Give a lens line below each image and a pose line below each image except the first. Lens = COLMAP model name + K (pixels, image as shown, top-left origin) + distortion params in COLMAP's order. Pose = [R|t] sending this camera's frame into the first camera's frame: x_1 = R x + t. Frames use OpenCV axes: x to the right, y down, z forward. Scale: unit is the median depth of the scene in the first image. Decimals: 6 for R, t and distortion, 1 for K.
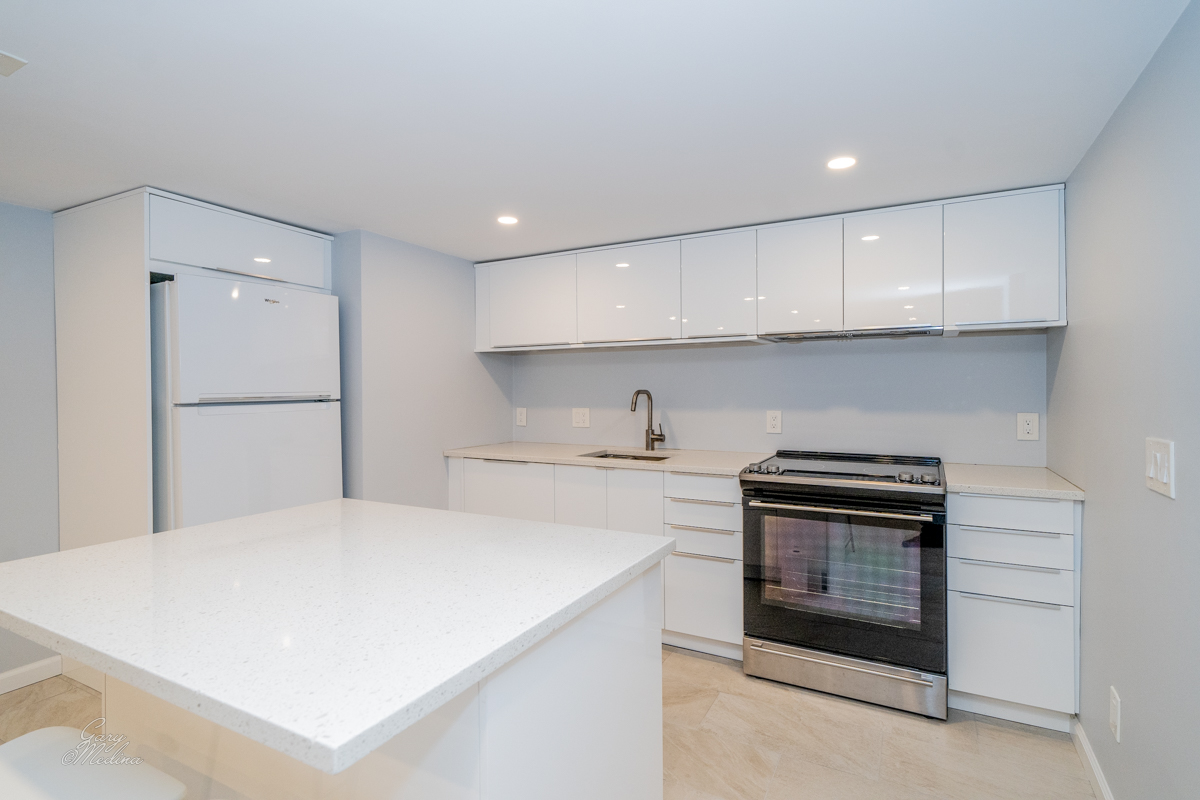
lens RADIAL K [[580.4, 0, 598.9], [0, 580.4, 384.9], [0, 0, 1]] dist [0.004481, 0.000649]
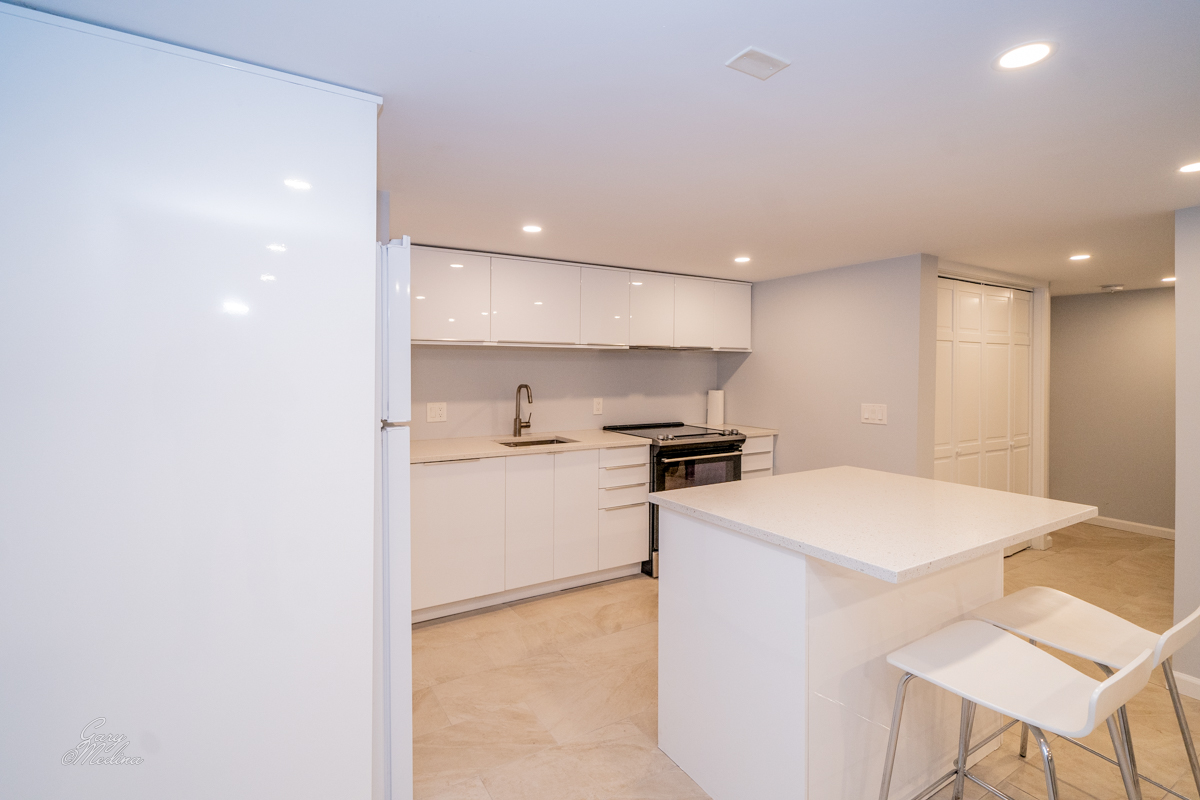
lens RADIAL K [[533.4, 0, 581.3], [0, 533.4, 370.4], [0, 0, 1]] dist [-0.001811, -0.000088]
pose [[0.527370, 0.006281, 0.849613, -0.942192], [-0.011388, 0.999935, -0.000324, -0.025073], [-0.849560, -0.009505, 0.527407, 0.420368]]
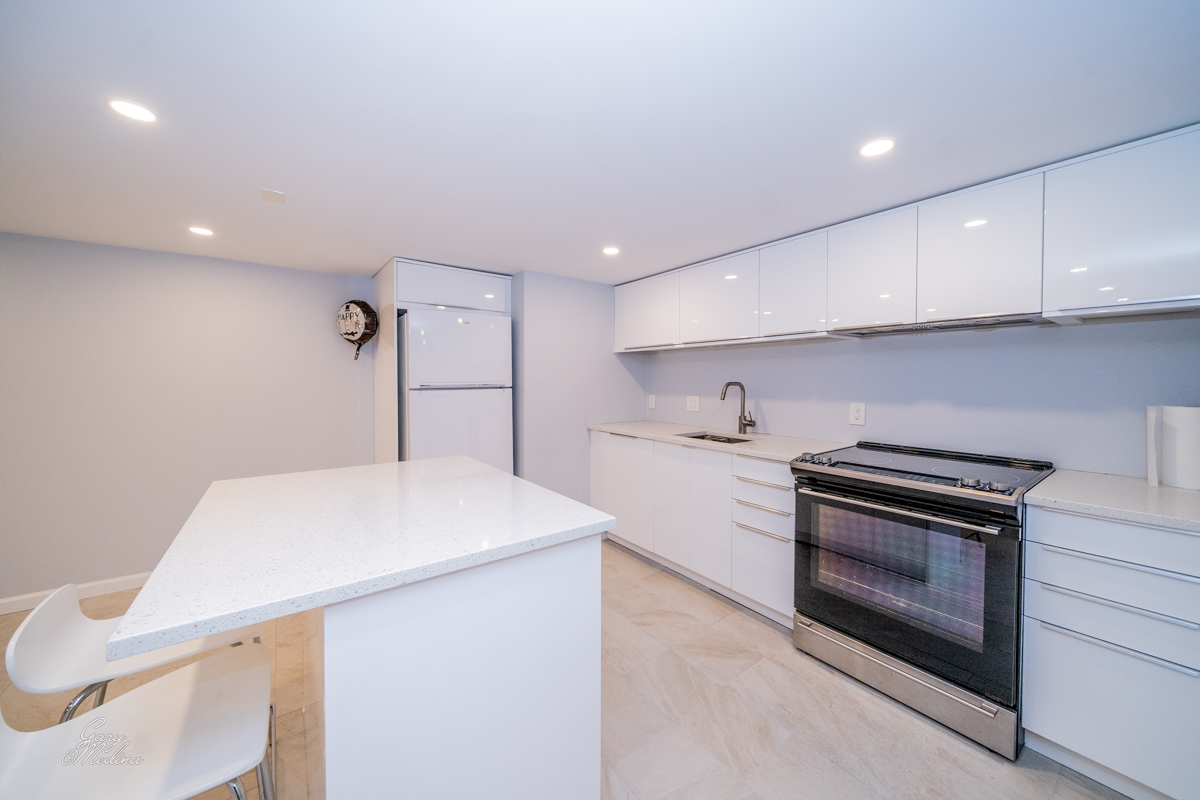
lens RADIAL K [[422.2, 0, 602.2], [0, 422.2, 382.0], [0, 0, 1]] dist [-0.006923, -0.000078]
pose [[0.906205, 0.009080, -0.422741, 0.239553], [-0.003163, 0.999887, 0.014695, -0.003717], [0.422827, -0.011980, 0.906131, 0.140279]]
